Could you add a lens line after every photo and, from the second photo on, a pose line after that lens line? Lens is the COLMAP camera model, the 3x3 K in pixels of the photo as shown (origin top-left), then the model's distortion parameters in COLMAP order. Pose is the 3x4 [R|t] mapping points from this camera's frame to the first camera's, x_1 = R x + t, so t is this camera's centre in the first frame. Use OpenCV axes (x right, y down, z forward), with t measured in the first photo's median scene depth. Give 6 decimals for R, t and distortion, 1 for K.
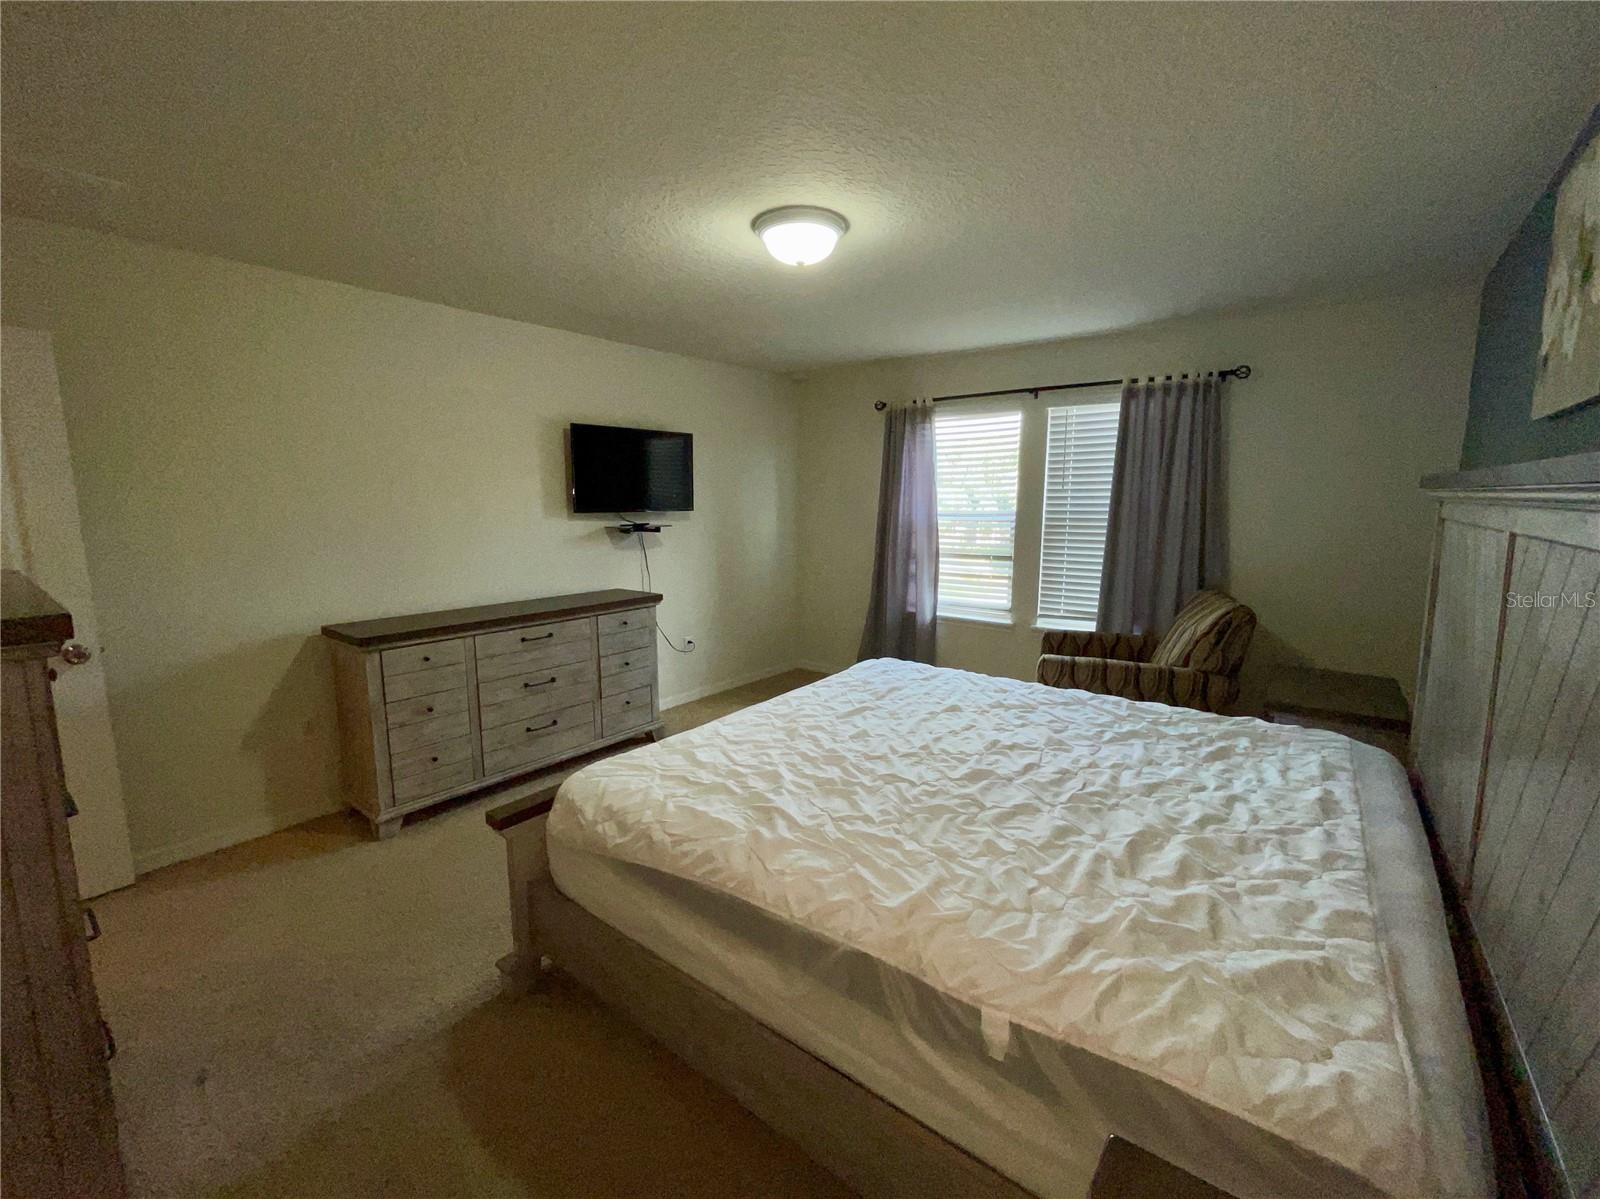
lens RADIAL K [[692.6, 0, 795.9], [0, 692.6, 596.5], [0, 0, 1]] dist [-0.000366, -0.000415]
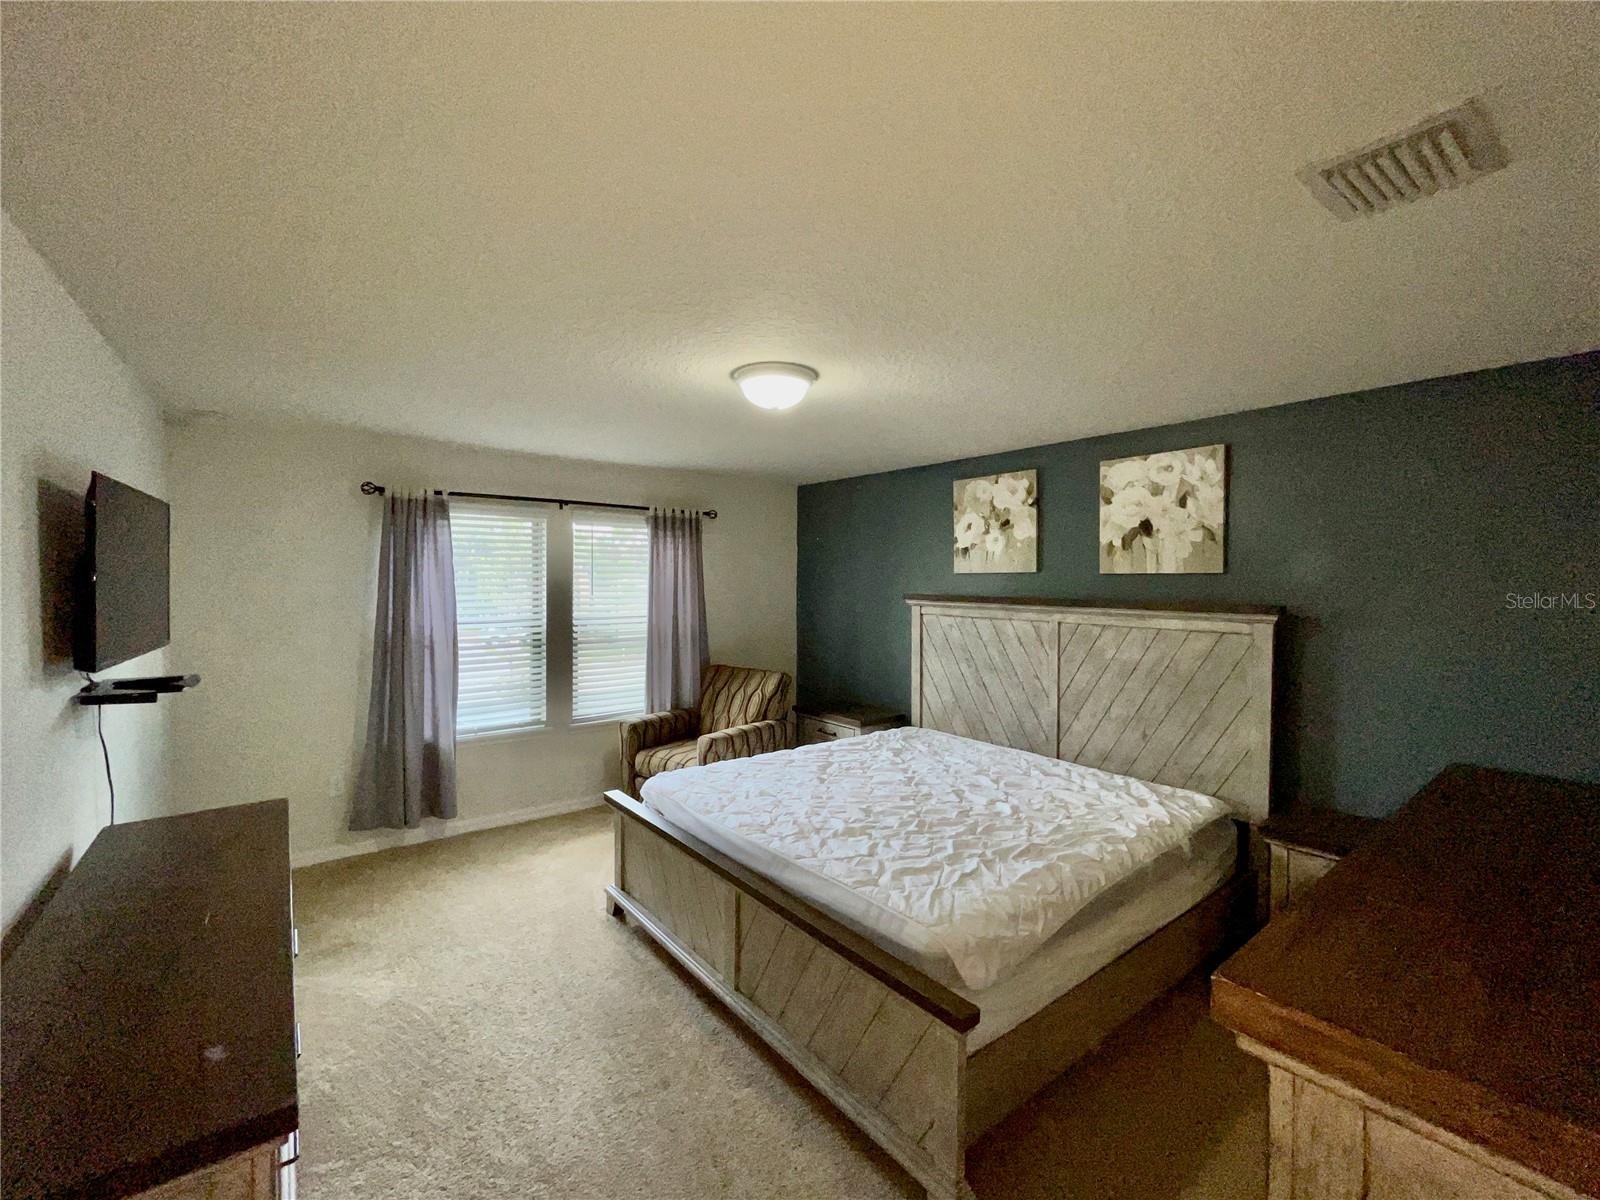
lens RADIAL K [[698.7, 0, 797.9], [0, 698.7, 596.5], [0, 0, 1]] dist [0.000208, 0.000072]
pose [[0.229136, -0.005562, 0.973378, -0.627788], [0.146108, 0.988851, -0.028744, -0.080417], [-0.962366, 0.148804, 0.227394, 0.467993]]
